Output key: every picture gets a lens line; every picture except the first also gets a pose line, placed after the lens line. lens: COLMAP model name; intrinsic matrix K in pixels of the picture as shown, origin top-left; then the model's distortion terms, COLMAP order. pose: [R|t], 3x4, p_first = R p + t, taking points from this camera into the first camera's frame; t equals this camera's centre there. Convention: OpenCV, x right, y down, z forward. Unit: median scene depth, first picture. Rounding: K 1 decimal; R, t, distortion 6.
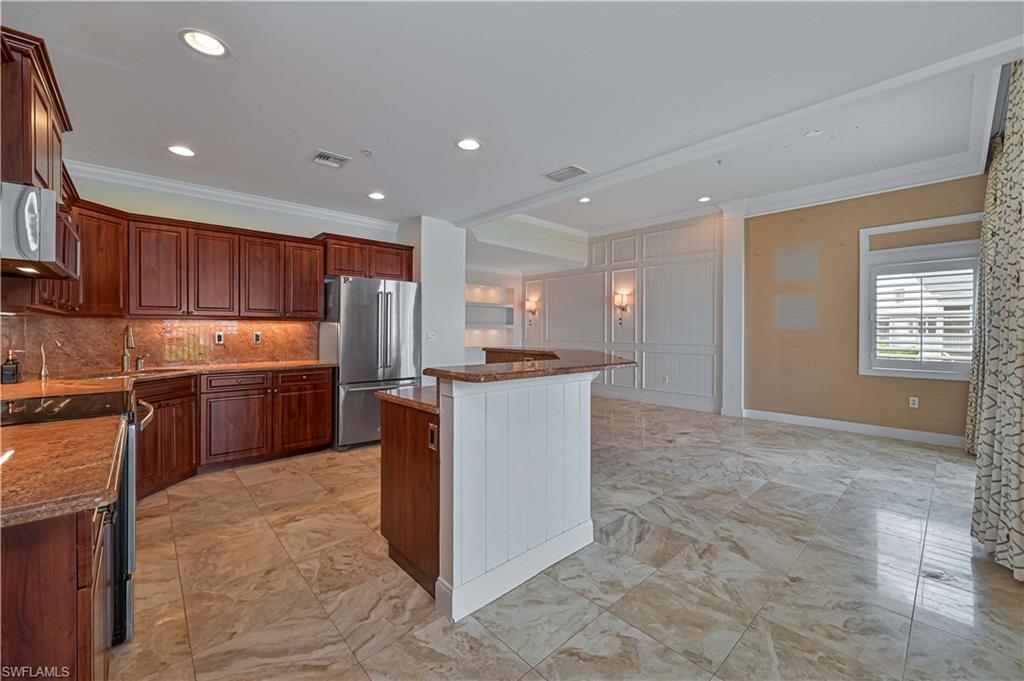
lens RADIAL K [[407.4, 0, 510.8], [0, 407.4, 334.3], [0, 0, 1]] dist [0.000128, 0.000009]
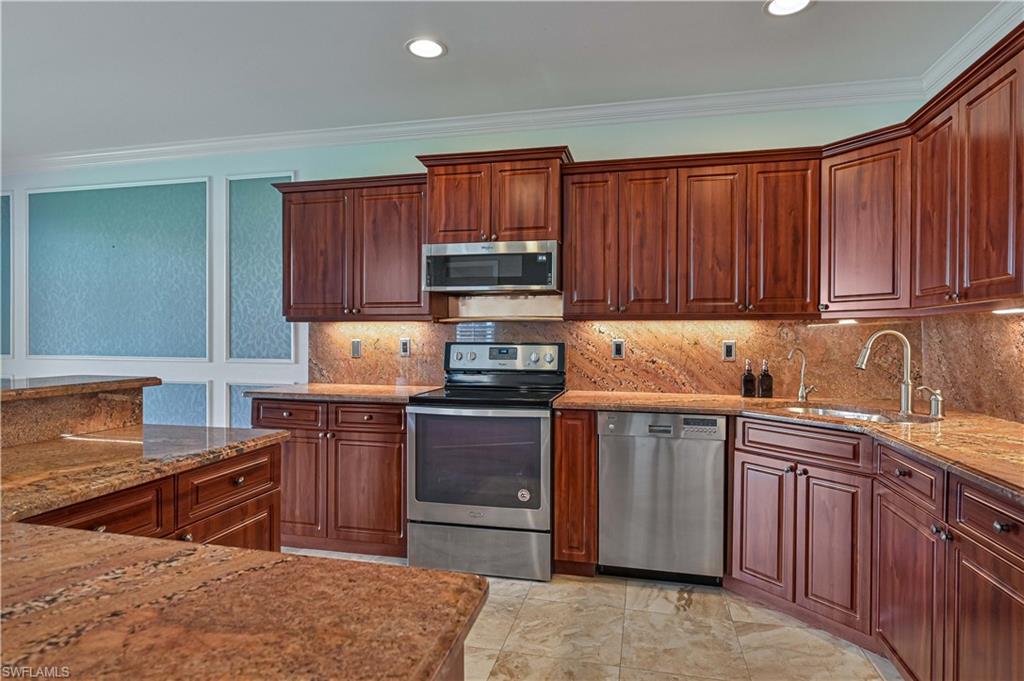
lens RADIAL K [[554.4, 0, 514.7], [0, 554.4, 340.1], [0, 0, 1]] dist [-0.000246, 0.000063]
pose [[-0.823164, -0.000301, -0.567803, -0.060833], [-0.007348, 0.999922, 0.010124, -0.007619], [0.567756, 0.012506, -0.823102, 0.908622]]
